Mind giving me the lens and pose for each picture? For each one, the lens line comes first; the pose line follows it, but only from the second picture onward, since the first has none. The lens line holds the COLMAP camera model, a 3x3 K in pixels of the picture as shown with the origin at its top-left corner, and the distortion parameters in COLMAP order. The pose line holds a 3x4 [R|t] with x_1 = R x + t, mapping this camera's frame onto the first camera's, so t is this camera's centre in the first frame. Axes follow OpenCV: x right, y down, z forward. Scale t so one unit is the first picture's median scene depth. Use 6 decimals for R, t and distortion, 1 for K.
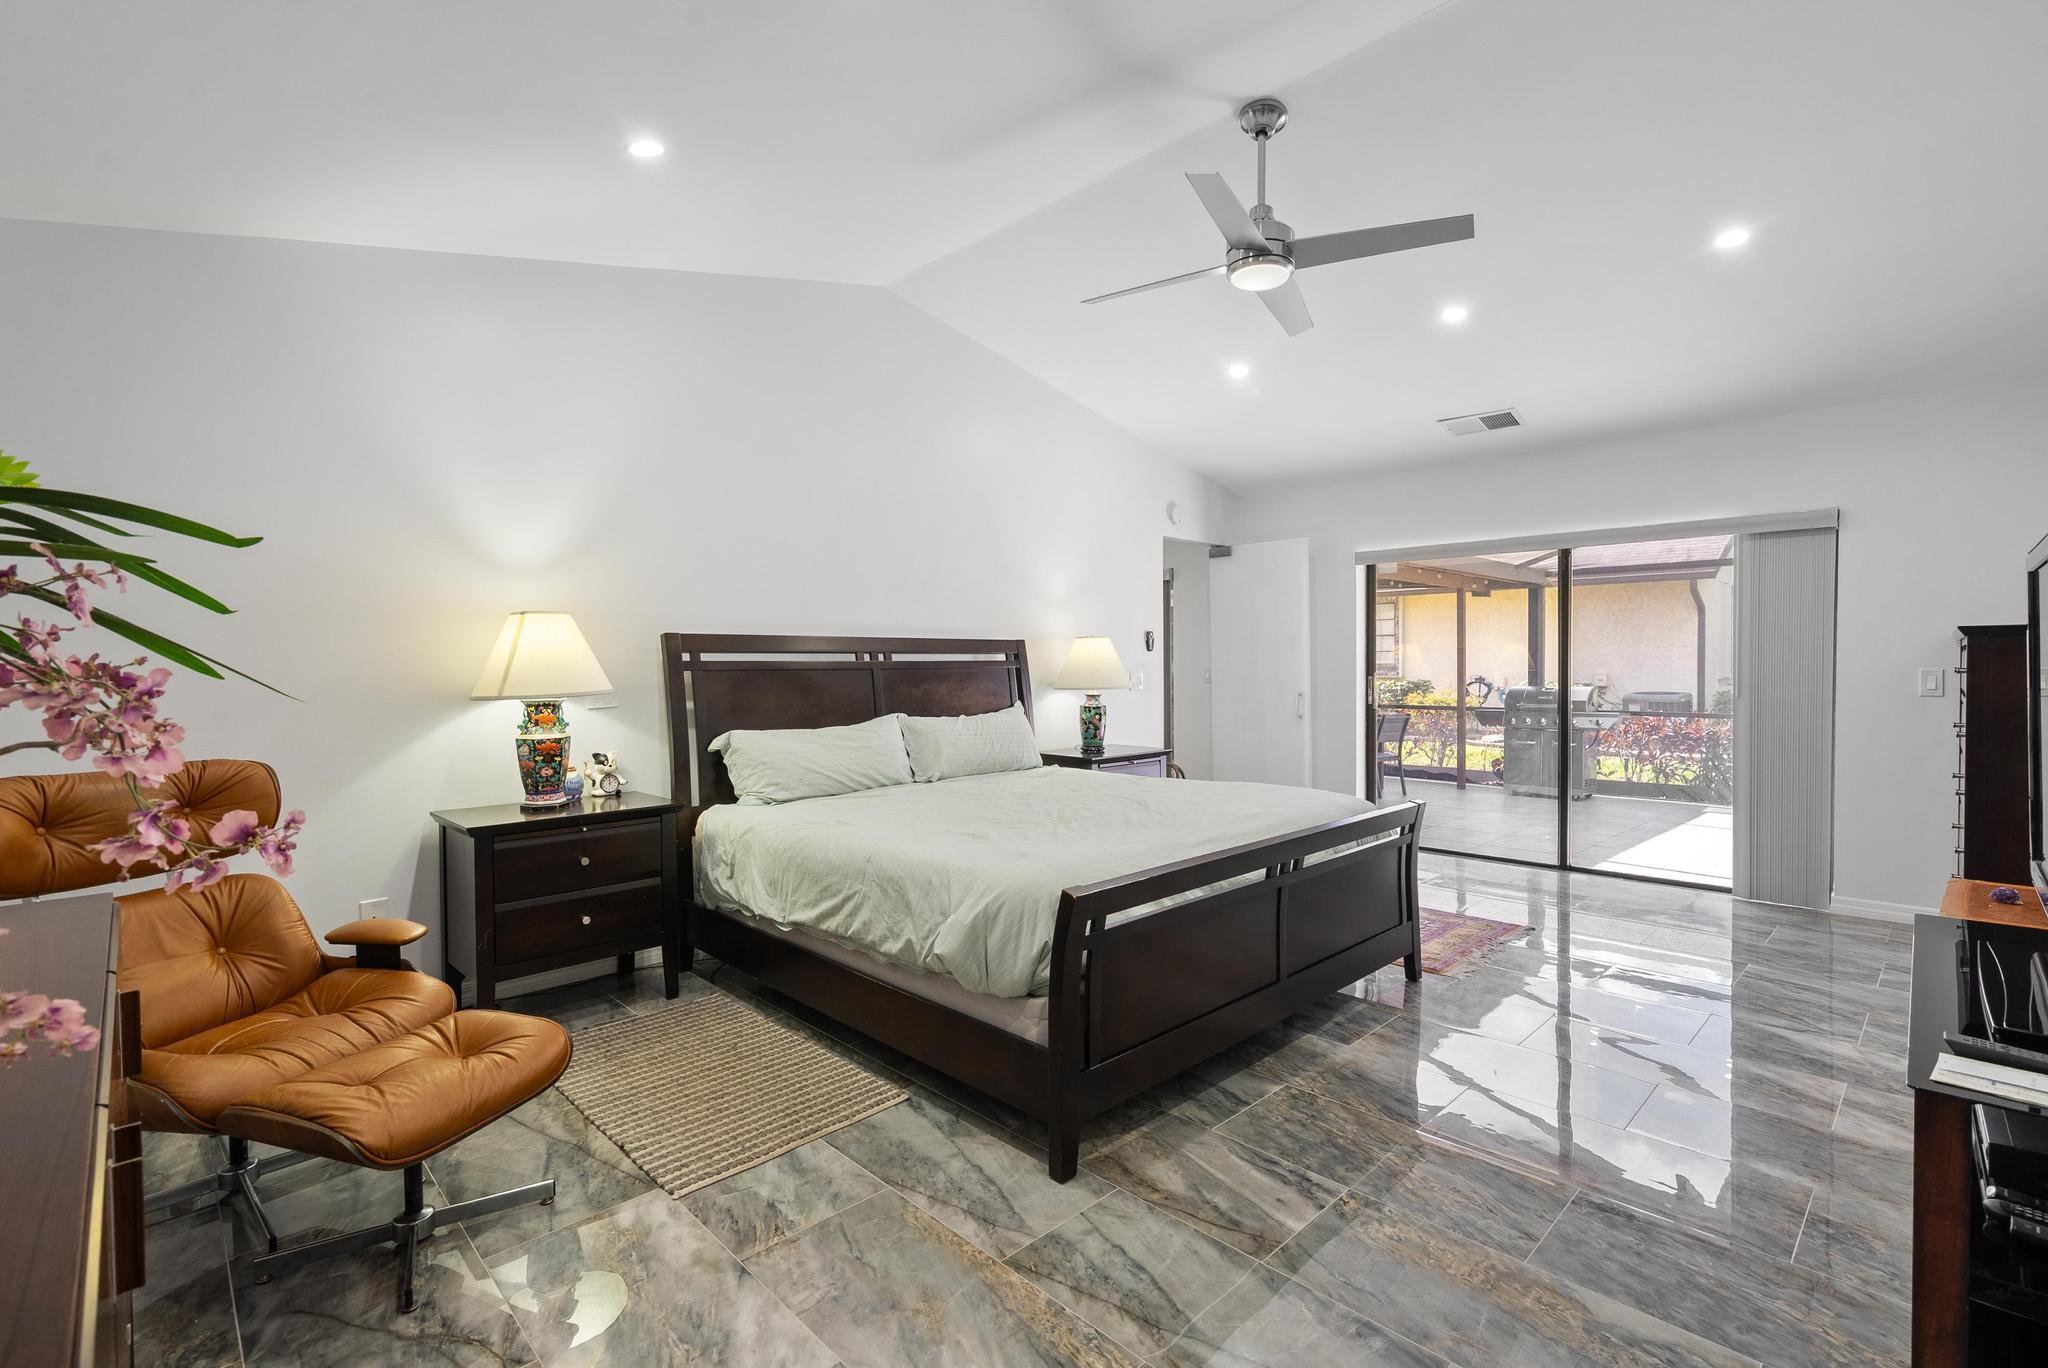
lens RADIAL K [[926.6, 0, 1022.3], [0, 926.6, 675.9], [0, 0, 1]] dist [-0.002542, 0.000294]
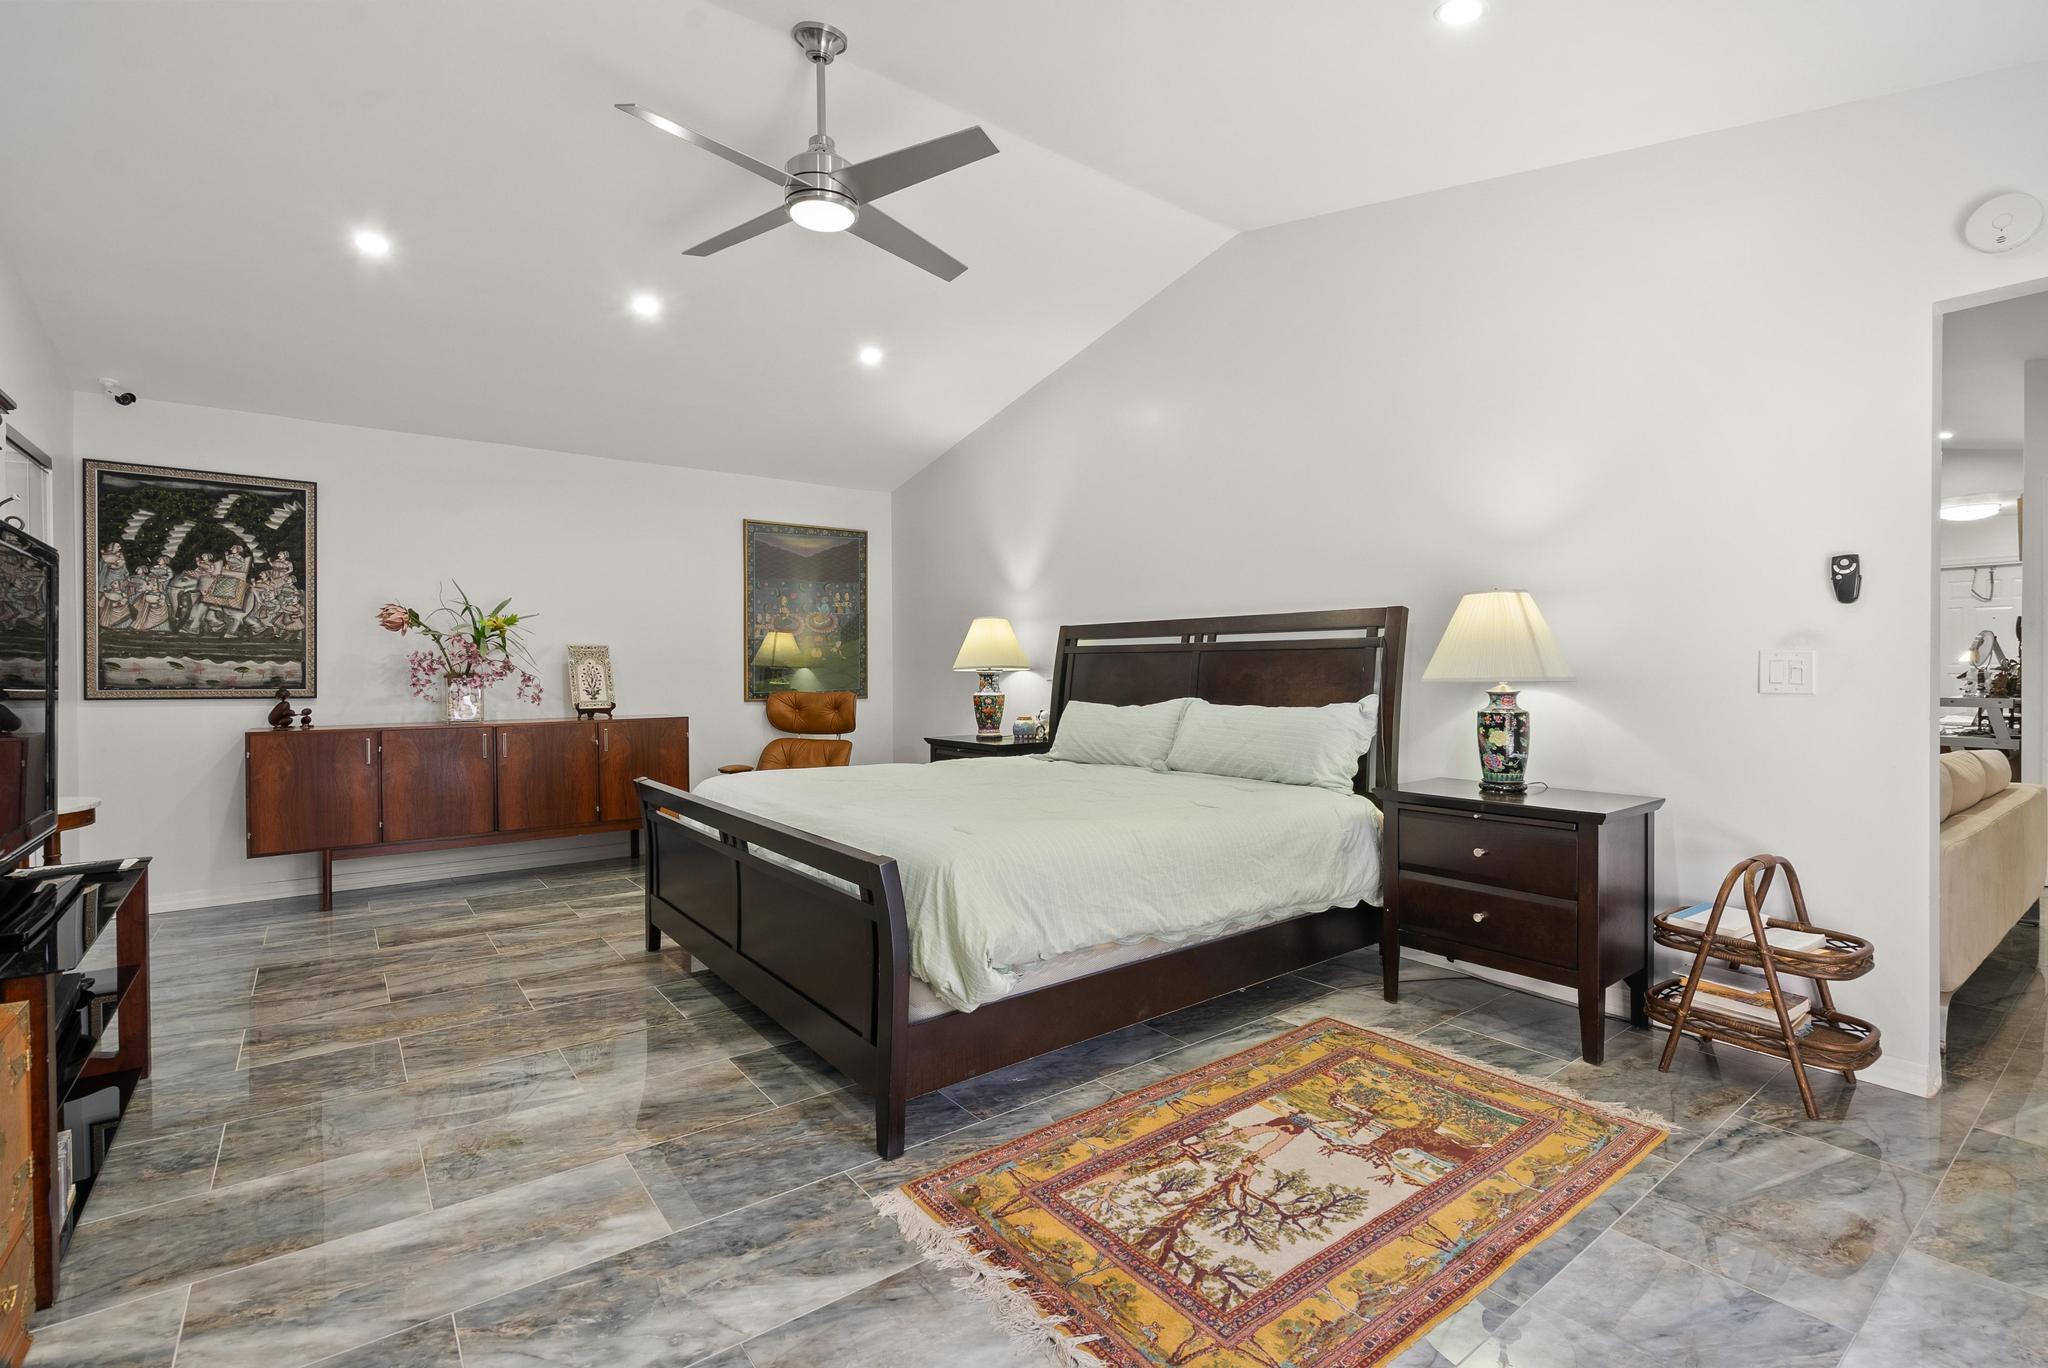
lens RADIAL K [[926.6, 0, 1022.3], [0, 926.6, 675.9], [0, 0, 1]] dist [-0.002542, 0.000294]
pose [[-0.123924, 0.014595, -0.992184, 1.348005], [-0.009320, 0.999831, 0.015871, 0.007492], [0.992248, 0.011214, -0.123767, 1.548988]]
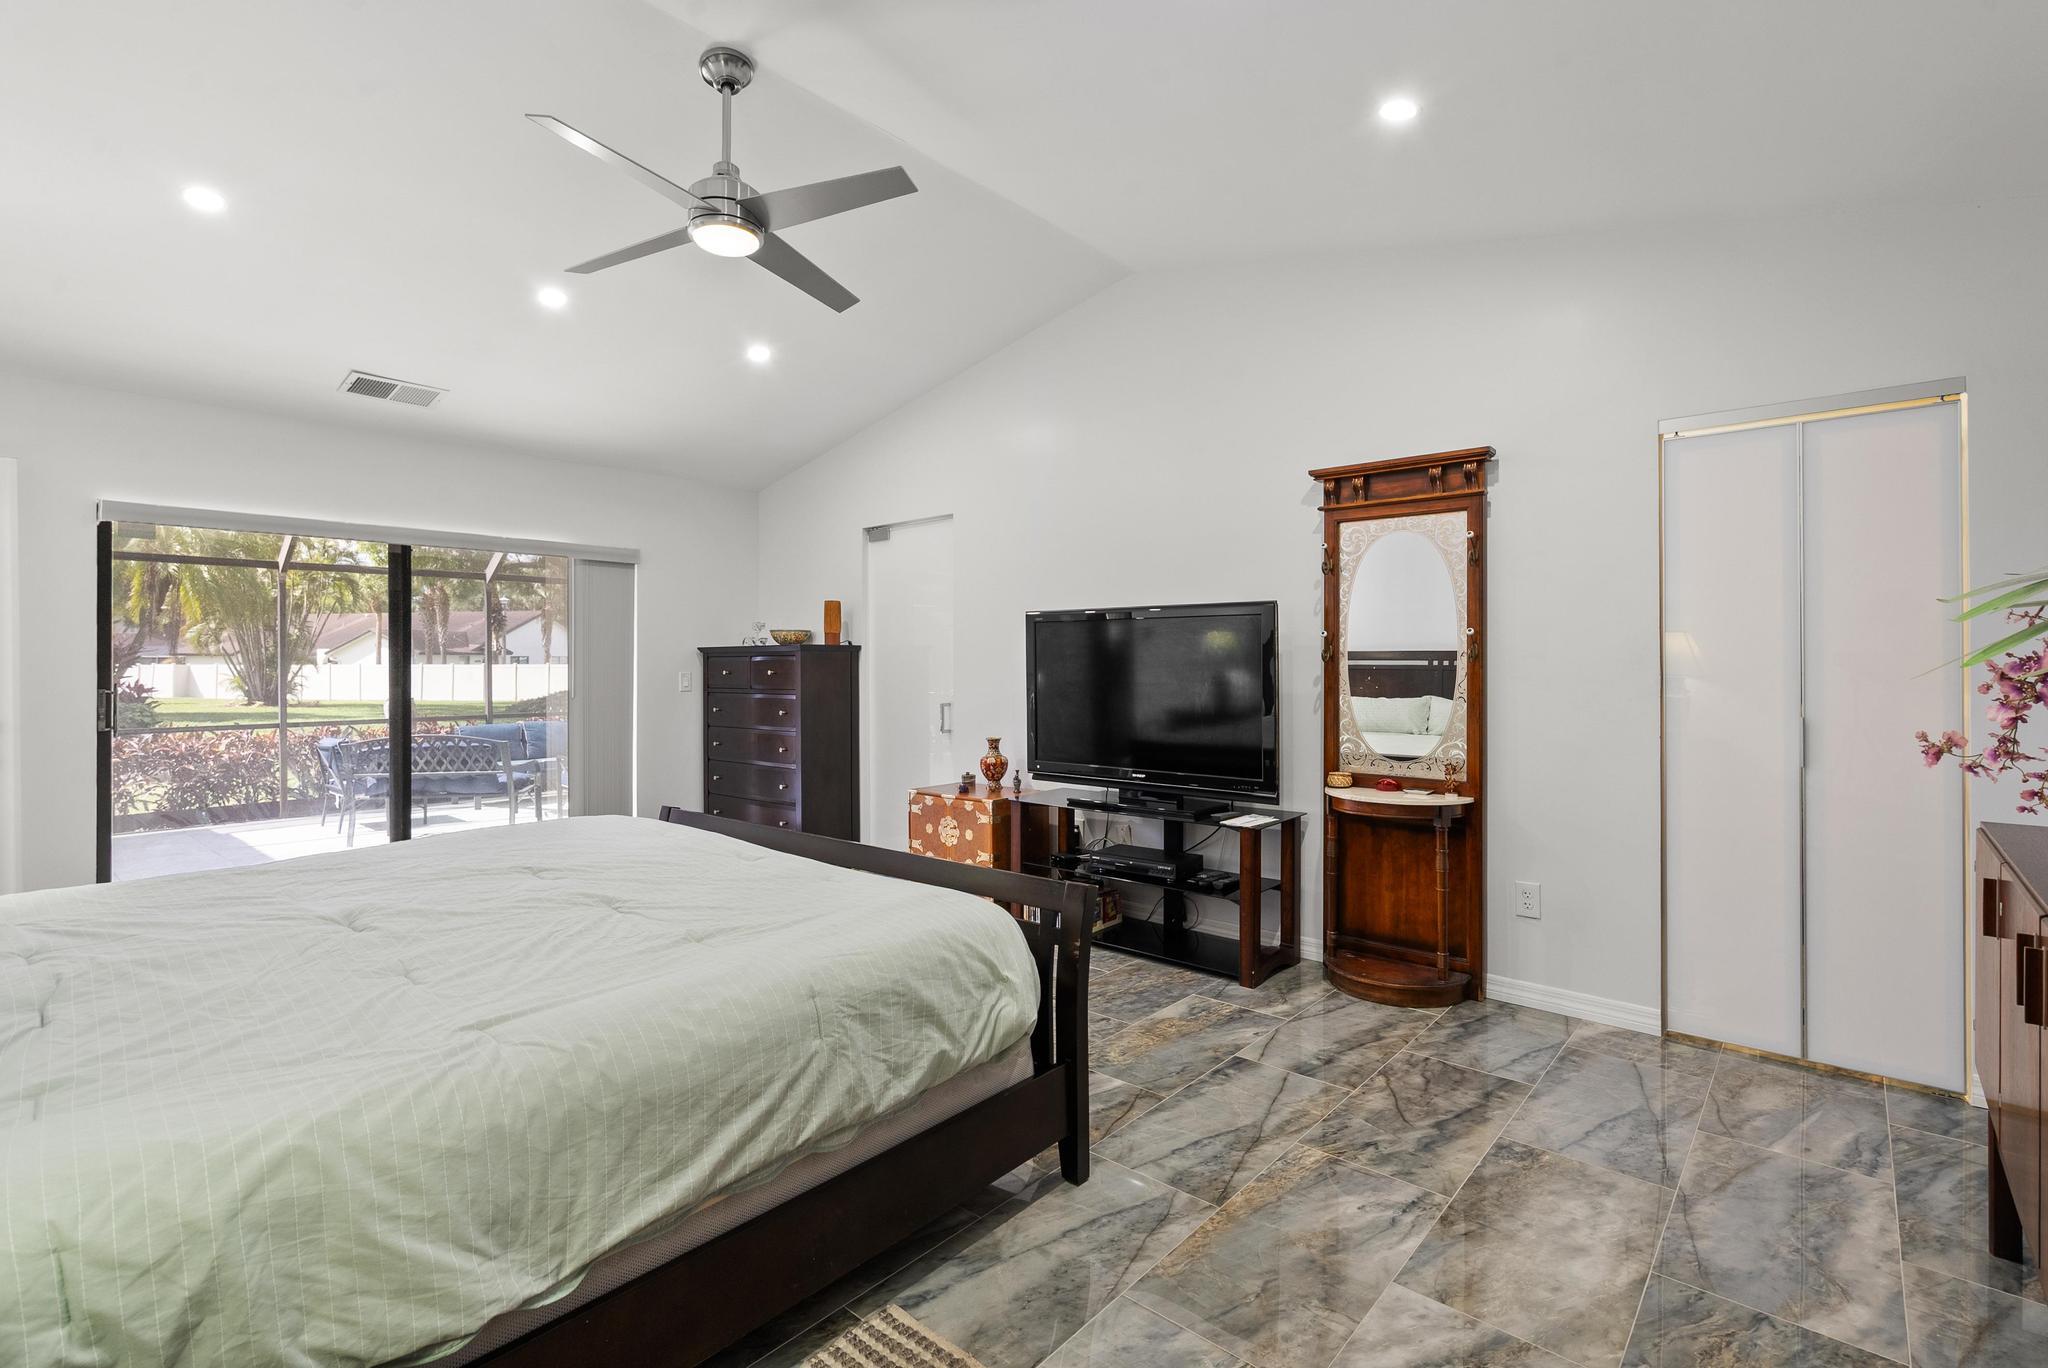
lens RADIAL K [[934.9, 0, 1026.3], [0, 934.9, 657.0], [0, 0, 1]] dist [0.000230, 0.000139]
pose [[-0.077708, 0.011568, 0.996909, -0.795738], [0.020376, 0.999742, -0.010013, -0.009403], [-0.996768, 0.019535, -0.077923, 0.926775]]
